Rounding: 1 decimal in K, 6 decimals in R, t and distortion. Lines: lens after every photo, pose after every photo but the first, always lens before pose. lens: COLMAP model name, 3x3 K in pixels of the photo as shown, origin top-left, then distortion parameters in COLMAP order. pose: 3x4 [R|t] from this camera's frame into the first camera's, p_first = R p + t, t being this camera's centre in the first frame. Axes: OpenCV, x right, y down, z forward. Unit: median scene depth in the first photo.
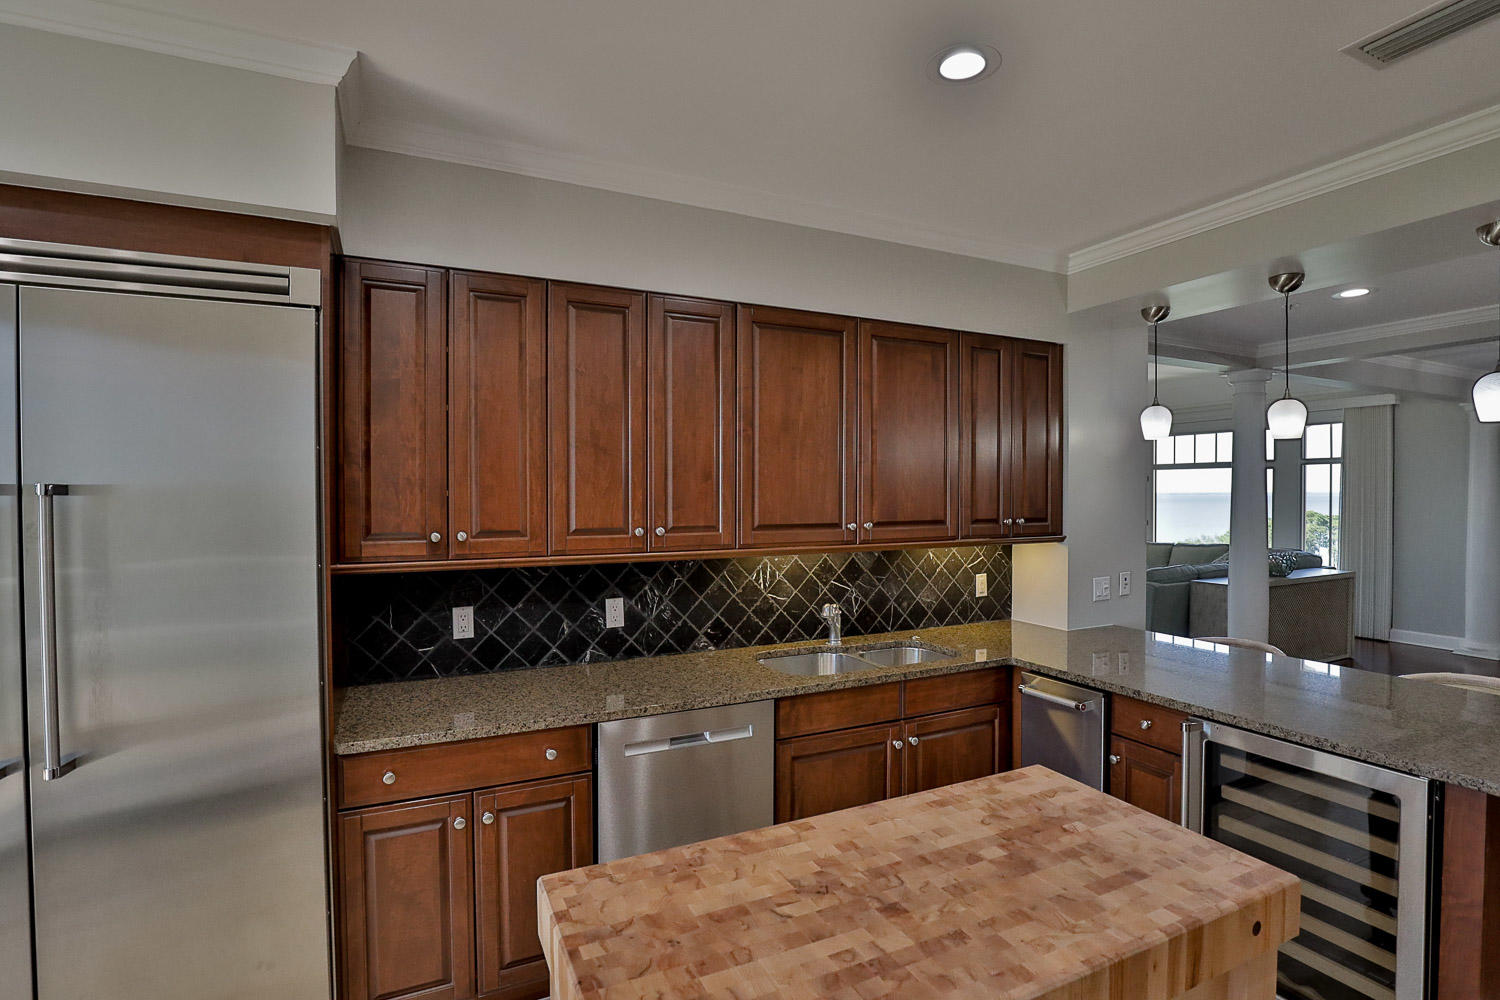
lens RADIAL K [[729.9, 0, 750.9], [0, 729.9, 498.6], [0, 0, 1]] dist [-0.031155, 0.003695]
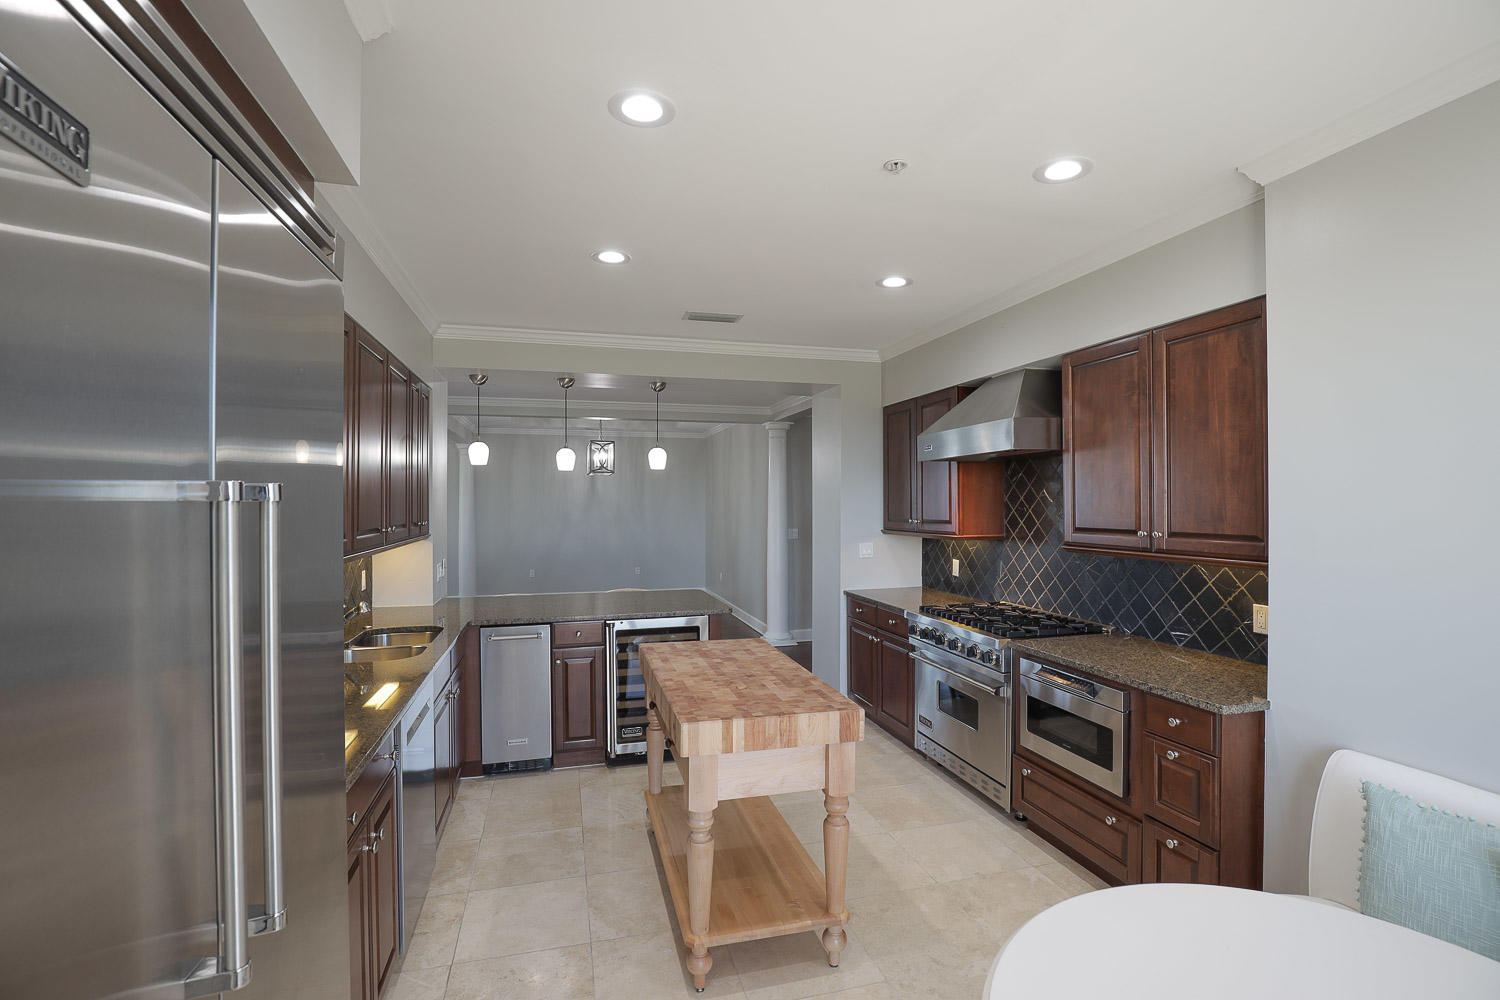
lens RADIAL K [[729.9, 0, 747.5], [0, 729.9, 503.0], [0, 0, 1]] dist [-0.031155, 0.003695]
pose [[0.145581, 0.001735, 0.989345, -2.223752], [-0.004641, 0.999989, -0.001070, -0.004097], [-0.989336, -0.004436, 0.145587, 0.663462]]
